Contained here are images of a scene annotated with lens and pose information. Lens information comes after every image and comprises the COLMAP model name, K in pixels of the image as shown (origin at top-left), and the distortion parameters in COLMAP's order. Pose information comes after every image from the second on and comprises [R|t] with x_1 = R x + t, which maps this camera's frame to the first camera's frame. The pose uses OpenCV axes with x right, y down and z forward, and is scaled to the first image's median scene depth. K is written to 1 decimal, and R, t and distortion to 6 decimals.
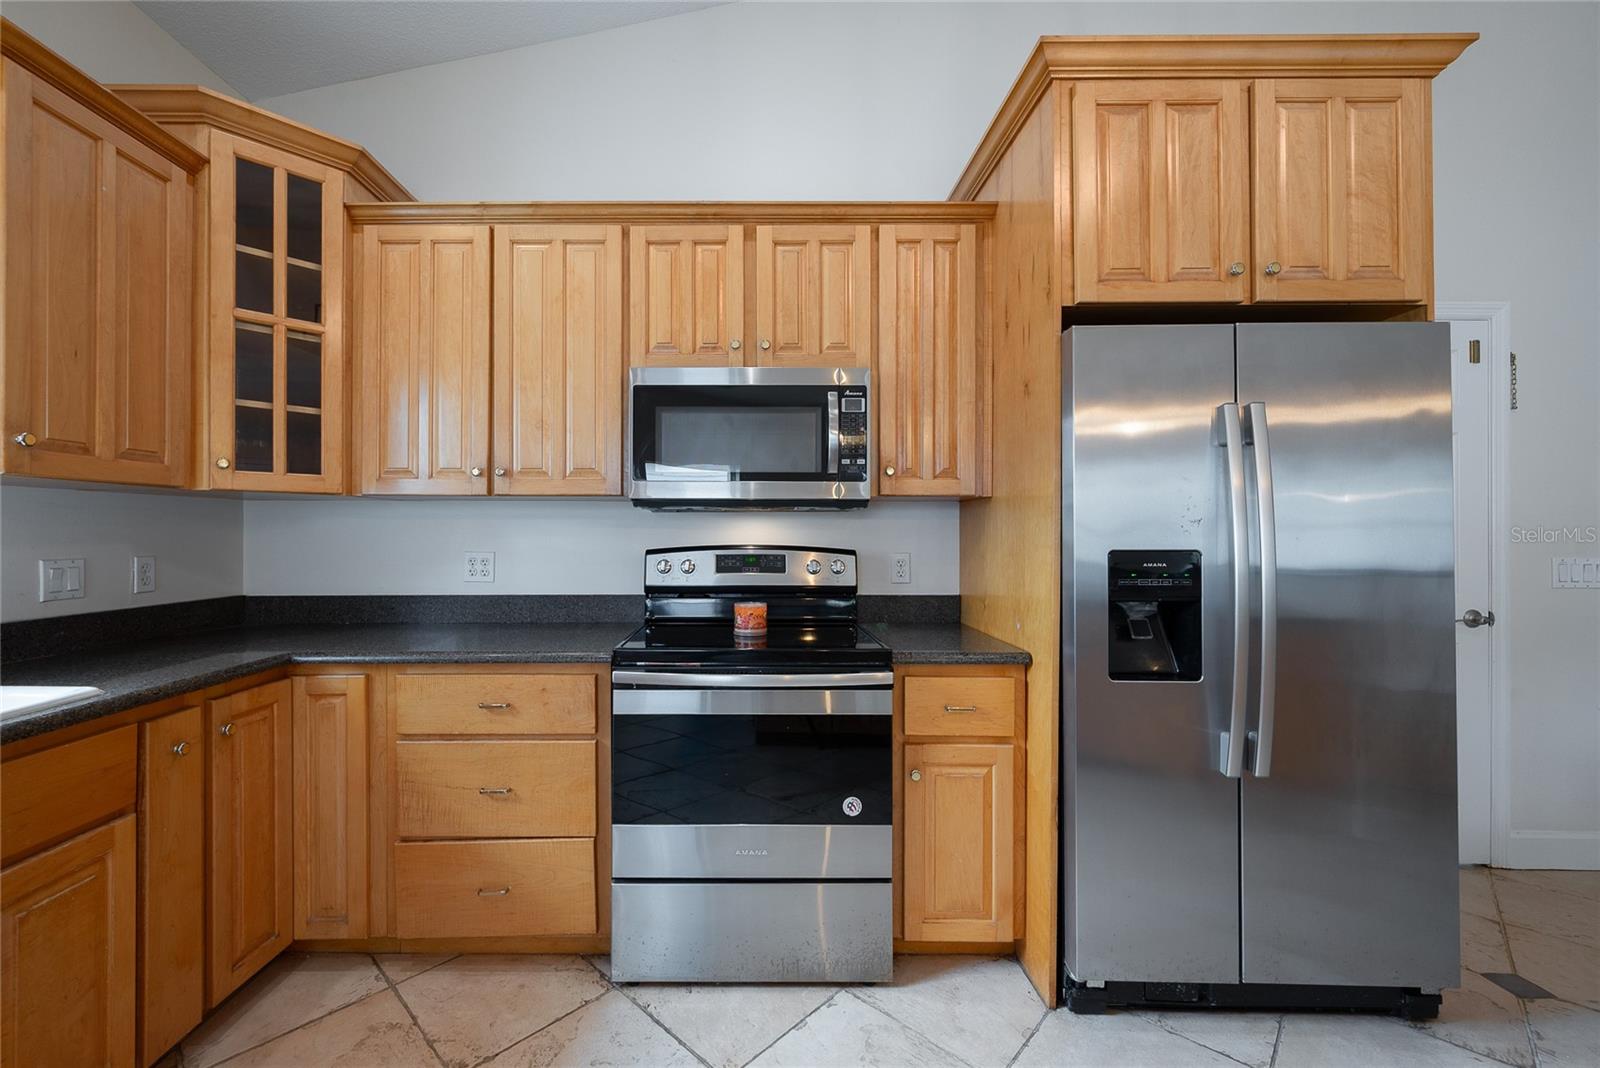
lens RADIAL K [[638.6, 0, 794.9], [0, 638.6, 528.4], [0, 0, 1]] dist [-0.000920, 0.000035]
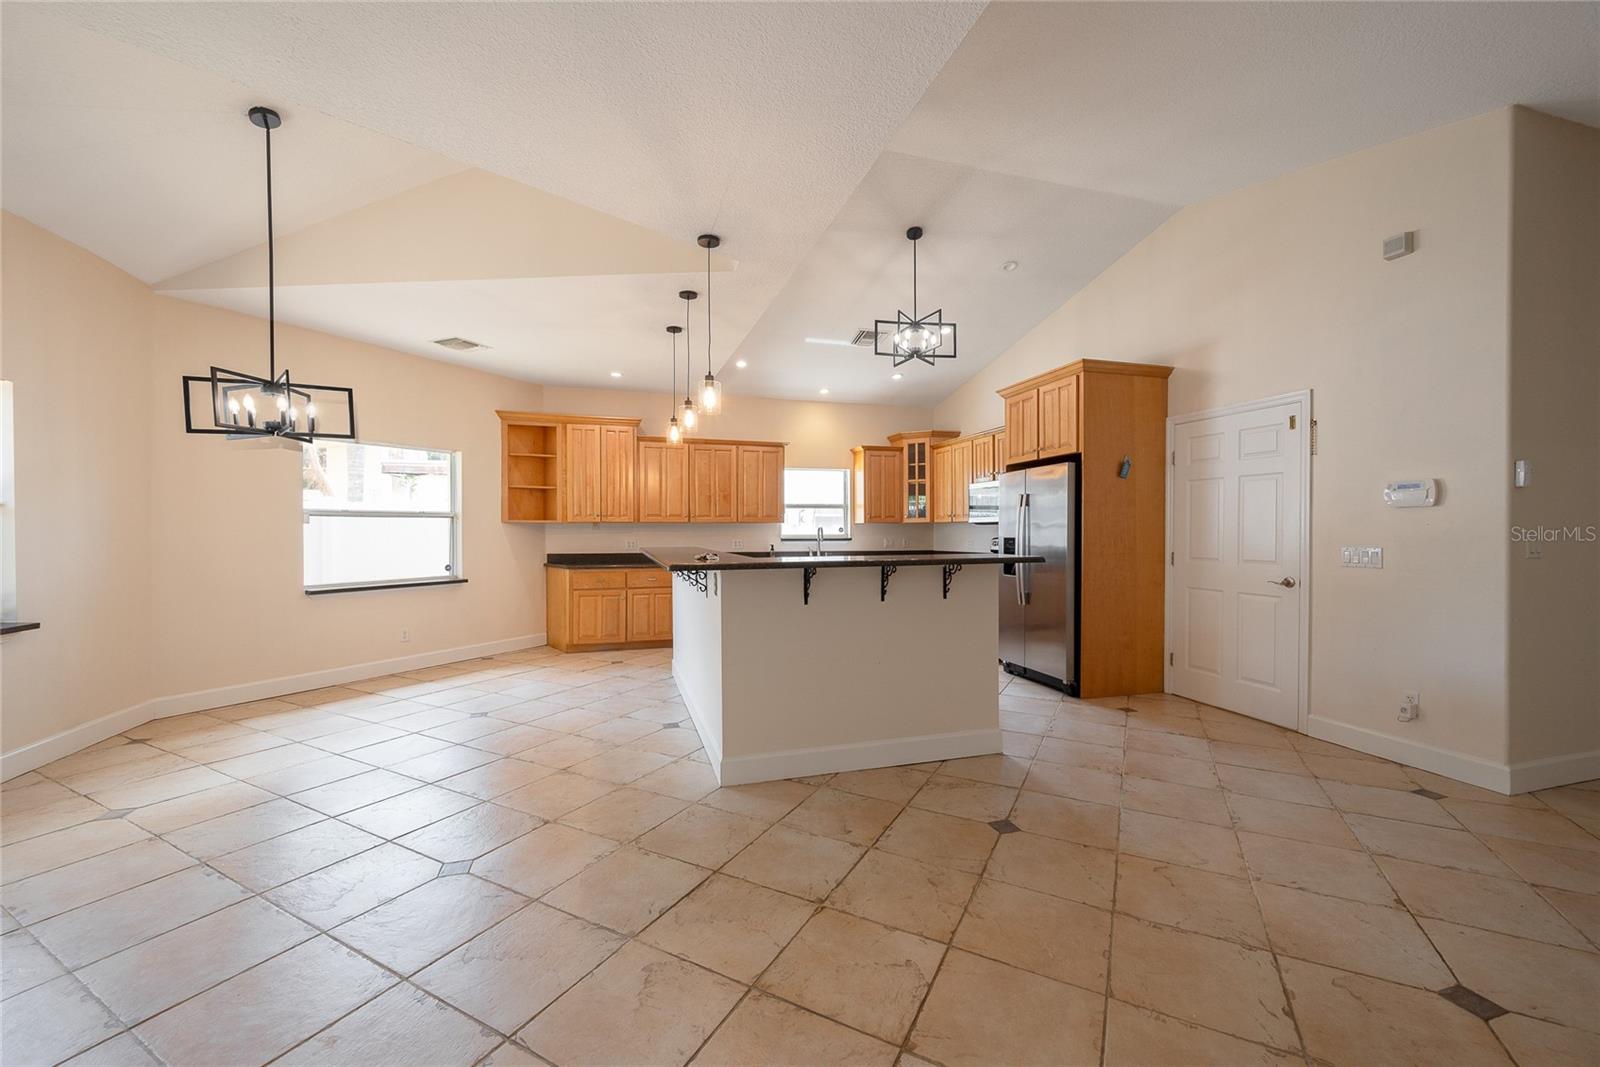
lens RADIAL K [[628.0, 0, 800.3], [0, 628.0, 534.8], [0, 0, 1]] dist [-0.000972, 0.000389]
pose [[0.286990, 0.002385, -0.957931, 2.858972], [0.010549, 0.999928, 0.005650, -0.010950], [0.957875, -0.011727, 0.286945, -0.871749]]
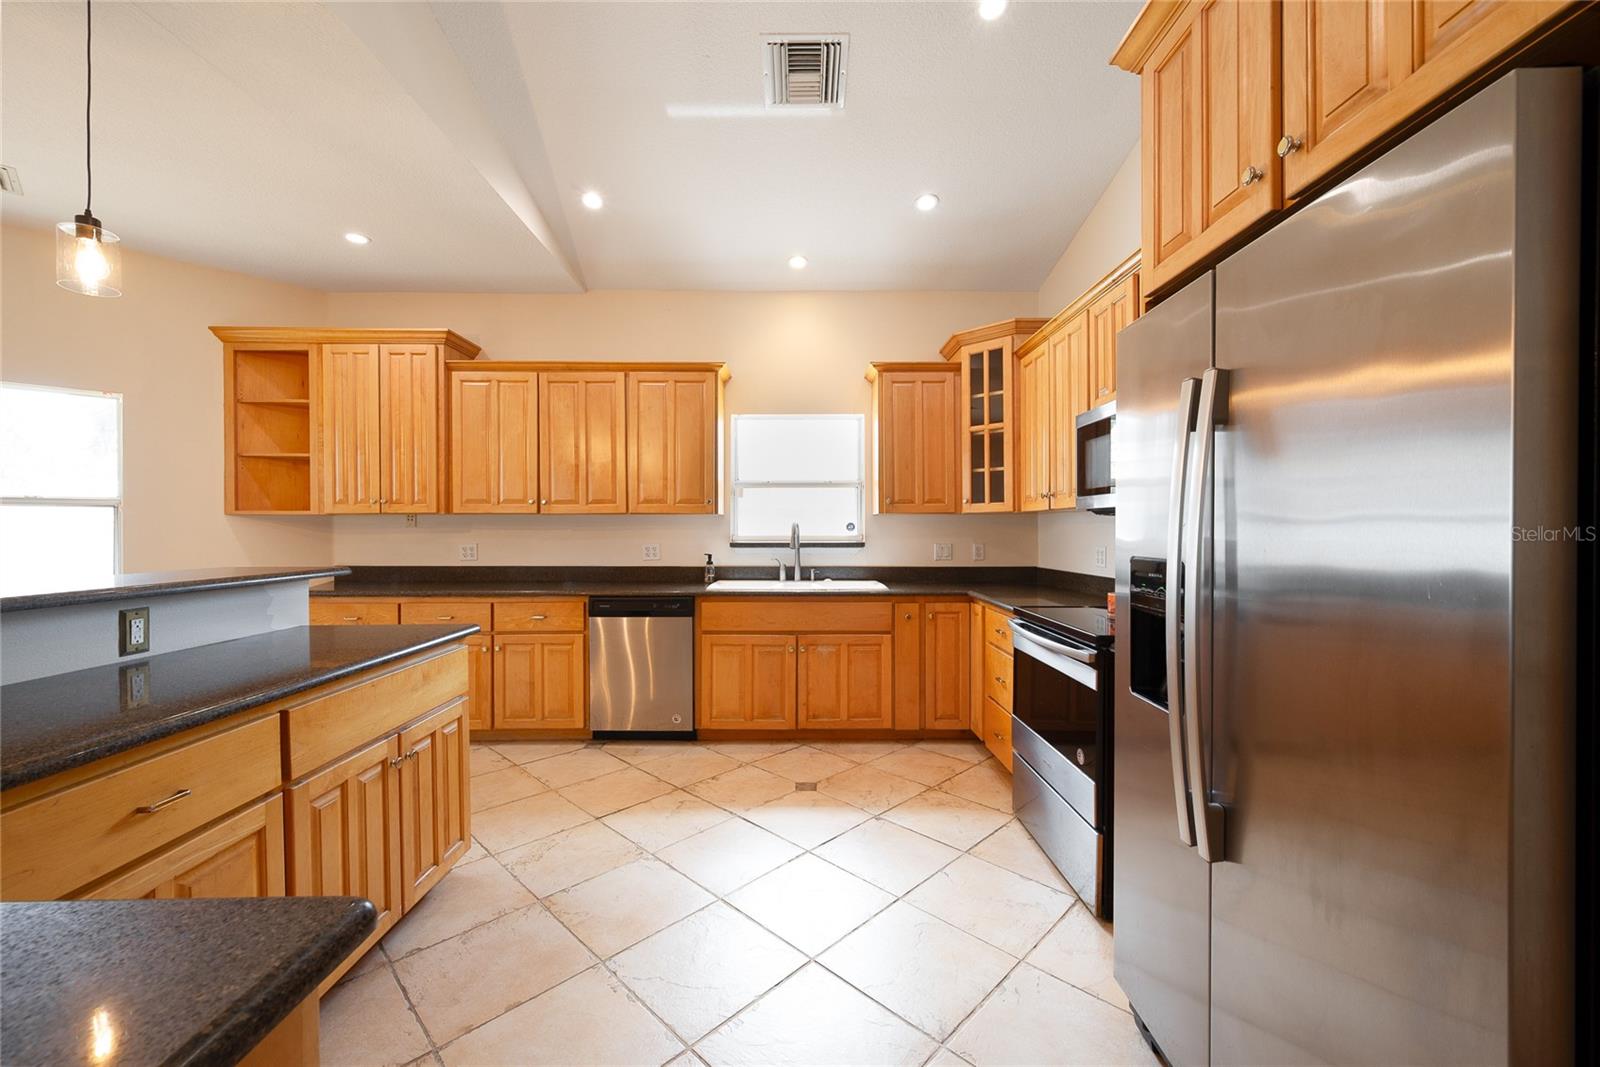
lens RADIAL K [[628.0, 0, 800.3], [0, 628.0, 534.8], [0, 0, 1]] dist [-0.000972, 0.000389]
pose [[0.008127, 0.009027, -0.999926, 1.180048], [0.010014, 0.999908, 0.009108, -0.011018], [0.999917, -0.010087, 0.008036, 0.410127]]
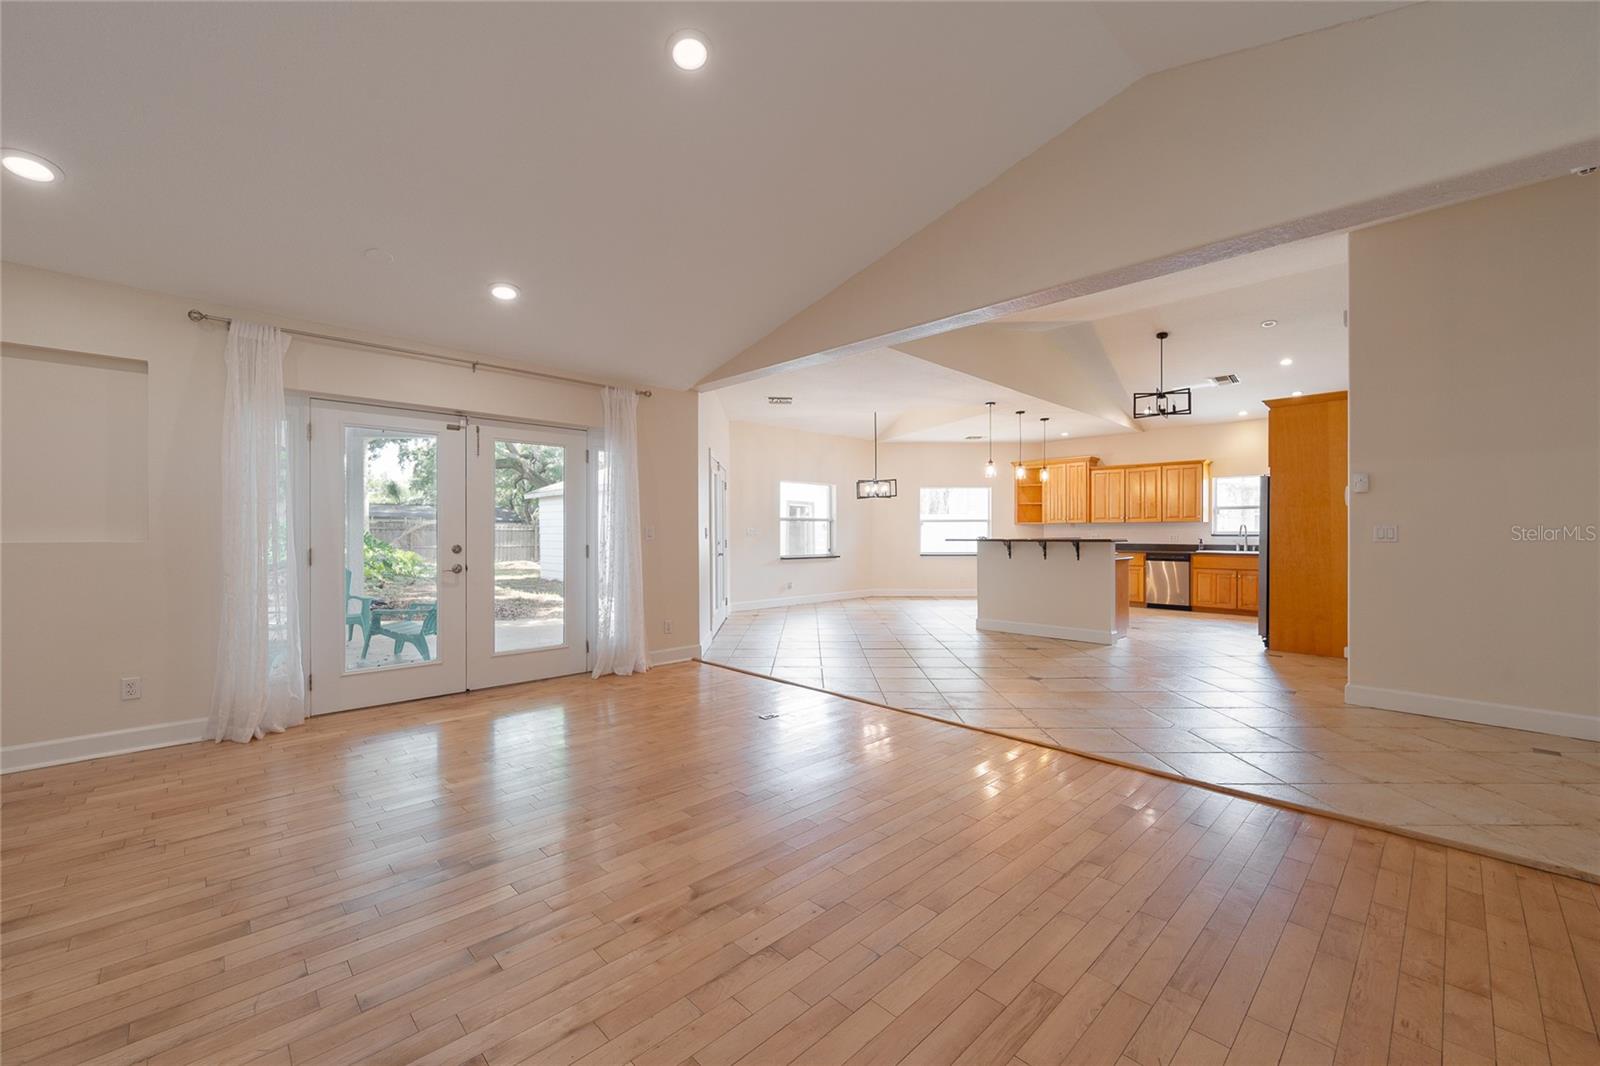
lens RADIAL K [[628.0, 0, 800.3], [0, 628.0, 534.3], [0, 0, 1]] dist [-0.000972, 0.000389]
pose [[-0.721216, -0.004216, -0.692697, 4.911399], [0.001652, 0.999968, -0.007805, 0.069852], [0.692708, -0.006773, -0.721186, 1.544045]]
